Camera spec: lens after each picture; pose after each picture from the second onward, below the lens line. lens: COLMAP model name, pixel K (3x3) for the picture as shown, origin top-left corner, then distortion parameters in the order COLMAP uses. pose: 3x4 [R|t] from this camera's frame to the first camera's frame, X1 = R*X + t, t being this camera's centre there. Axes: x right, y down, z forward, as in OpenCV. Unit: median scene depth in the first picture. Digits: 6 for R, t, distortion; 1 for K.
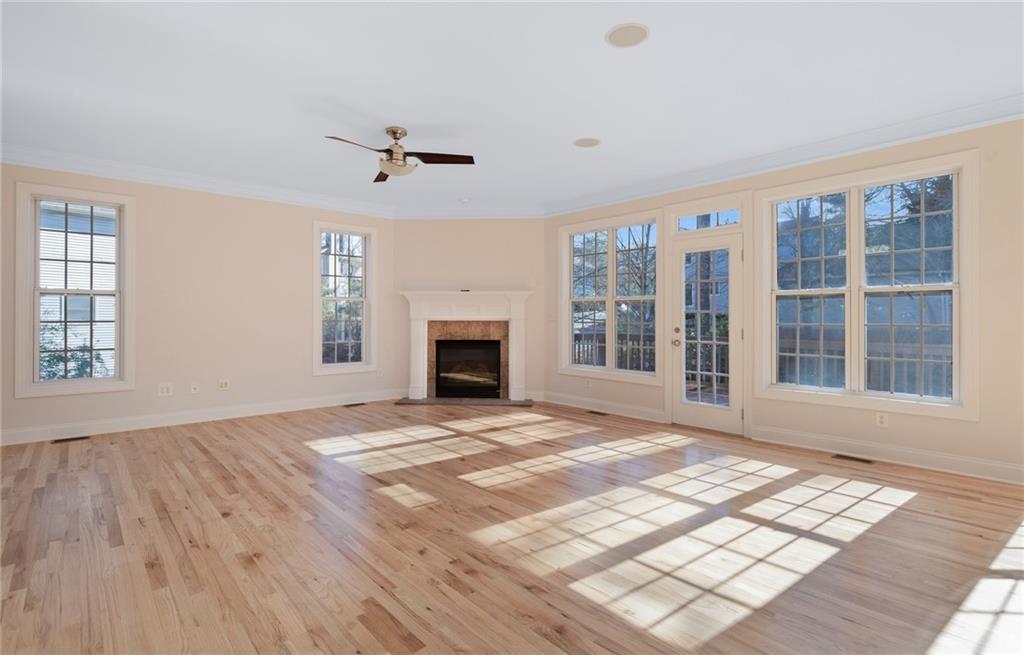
lens RADIAL K [[523.1, 0, 512.5], [0, 523.1, 315.2], [0, 0, 1]] dist [-0.003863, -0.000716]
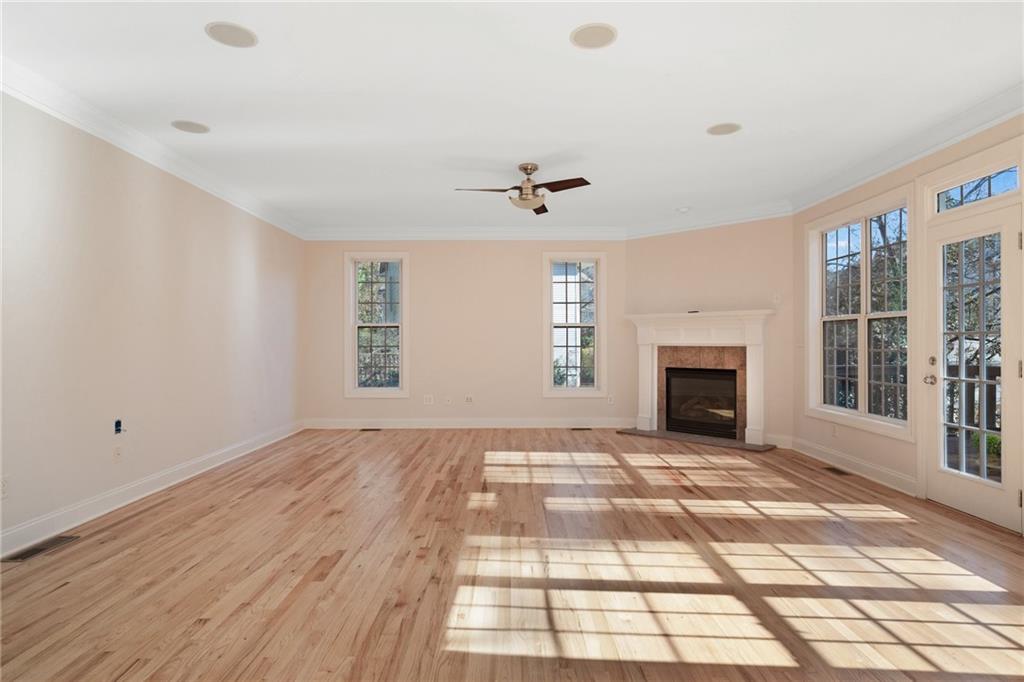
lens RADIAL K [[605.8, 0, 512.0], [0, 605.8, 341.0], [0, 0, 1]] dist [-0.000633, -0.001160]
pose [[0.725091, -0.003673, -0.688644, 0.594568], [0.004444, 0.999990, -0.000654, 0.001383], [0.688639, -0.002586, 0.725100, 0.084708]]
